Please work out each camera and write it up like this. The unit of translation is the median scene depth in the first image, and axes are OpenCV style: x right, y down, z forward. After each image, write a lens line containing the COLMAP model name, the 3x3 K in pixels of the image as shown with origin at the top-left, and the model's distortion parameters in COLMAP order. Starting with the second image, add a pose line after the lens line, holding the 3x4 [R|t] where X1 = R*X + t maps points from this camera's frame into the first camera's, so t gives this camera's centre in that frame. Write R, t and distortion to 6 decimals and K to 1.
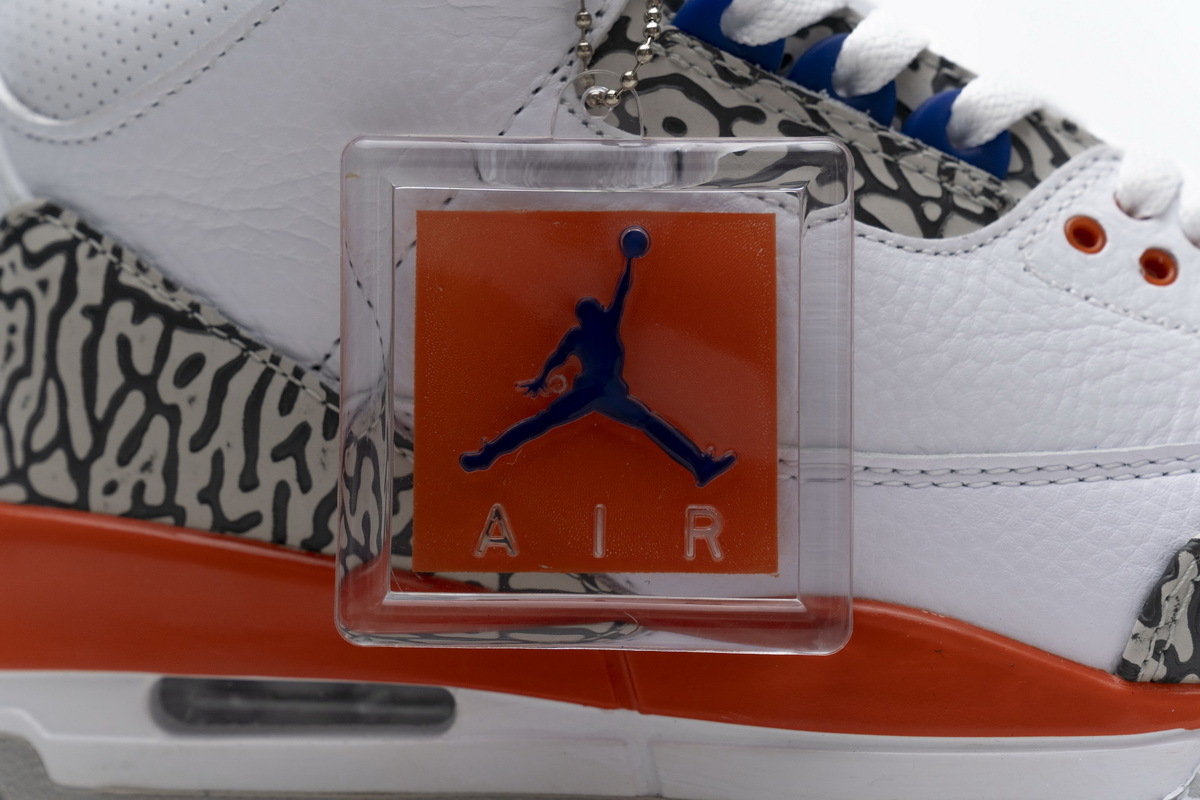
lens RADIAL K [[2353.9, 0, 622.2], [0, 2353.9, 383.3], [0, 0, 1]] dist [0.021603, 0.148672]
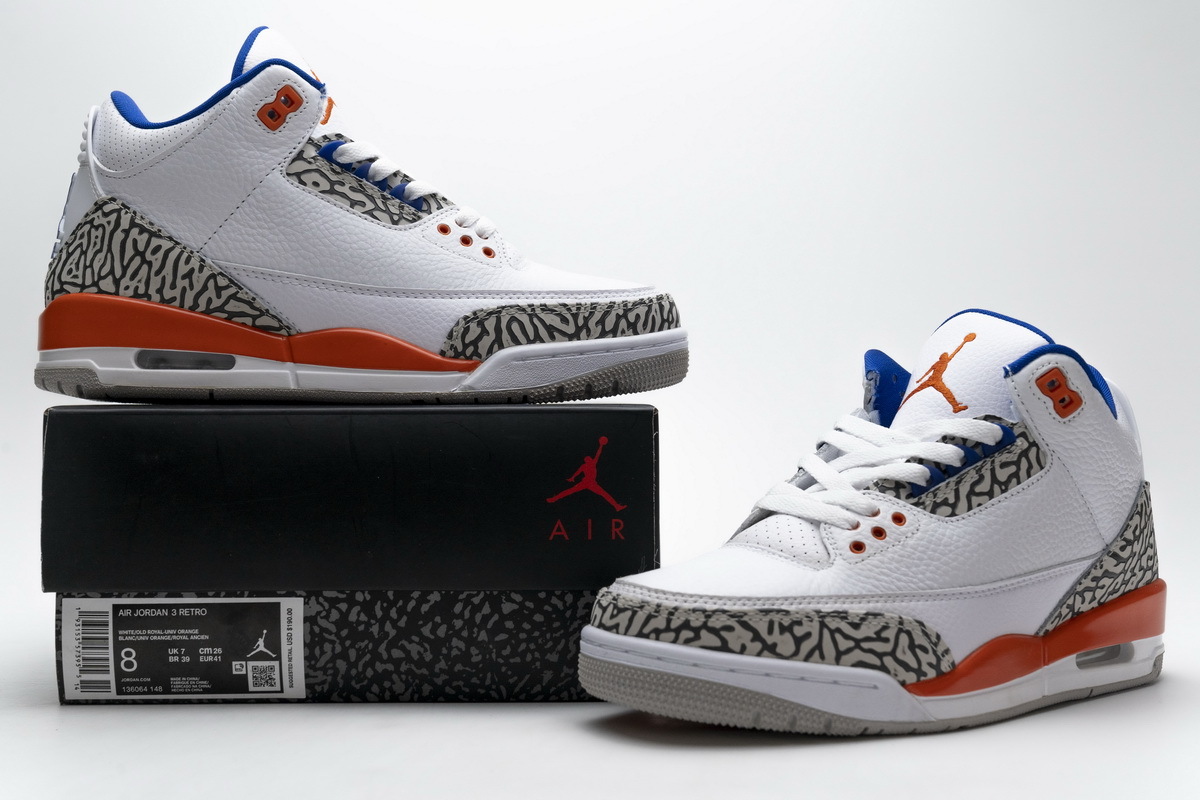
lens RADIAL K [[1558.5, 0, 600.0], [0, 1558.5, 400.0], [0, 0, 1]] dist [-0.006134, 0.010195]
pose [[0.987307, 0.056650, 0.148375, 0.104327], [-0.044990, 0.995715, -0.080795, 0.334070], [-0.152316, 0.073094, 0.985625, -1.125691]]
